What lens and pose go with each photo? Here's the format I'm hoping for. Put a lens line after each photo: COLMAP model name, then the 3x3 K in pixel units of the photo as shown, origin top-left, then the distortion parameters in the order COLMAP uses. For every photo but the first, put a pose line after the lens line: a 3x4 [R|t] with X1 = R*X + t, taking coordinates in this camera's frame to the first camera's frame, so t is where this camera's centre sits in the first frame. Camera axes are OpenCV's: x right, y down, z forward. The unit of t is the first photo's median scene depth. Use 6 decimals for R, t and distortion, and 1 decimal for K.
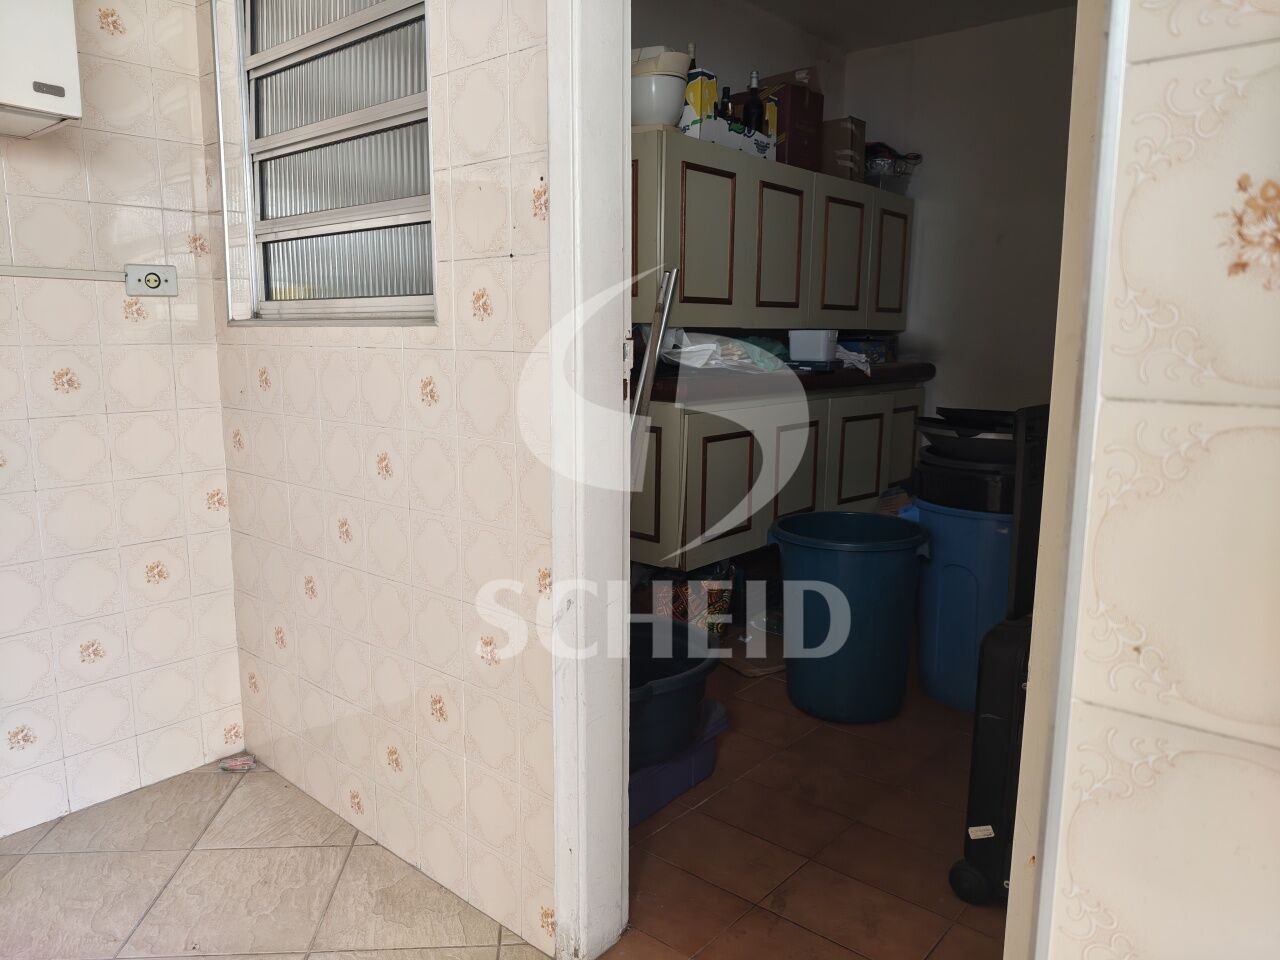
lens RADIAL K [[904.9, 0, 612.4], [0, 904.9, 474.7], [0, 0, 1]] dist [0.025566, -0.020348]
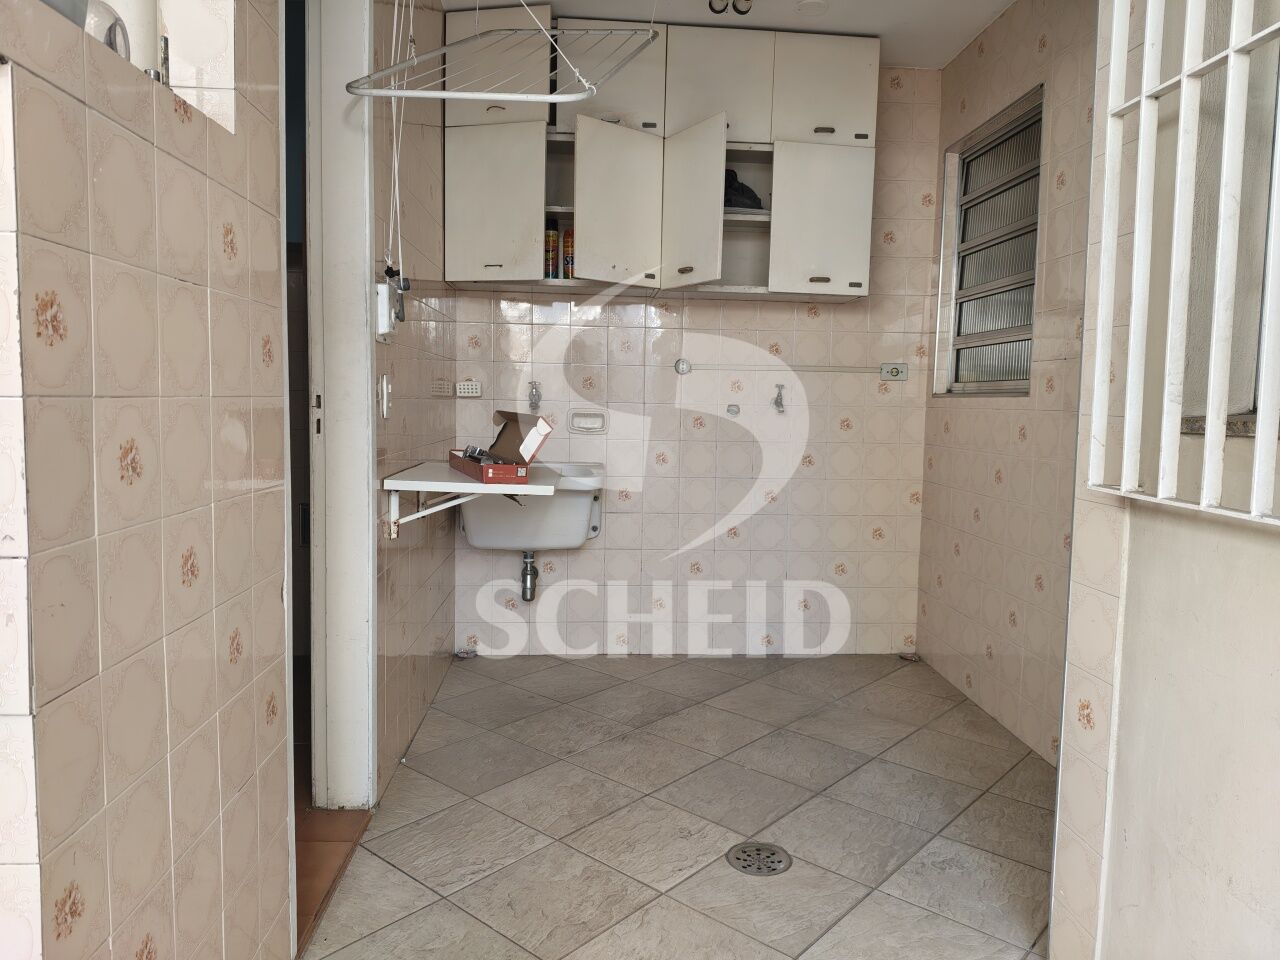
lens RADIAL K [[904.9, 0, 639.2], [0, 904.9, 476.6], [0, 0, 1]] dist [0.025566, -0.020348]
pose [[0.714955, 0.071140, -0.695542, 0.392982], [-0.126074, 0.991621, -0.028171, 0.106161], [0.687710, 0.107831, 0.717933, -0.610388]]
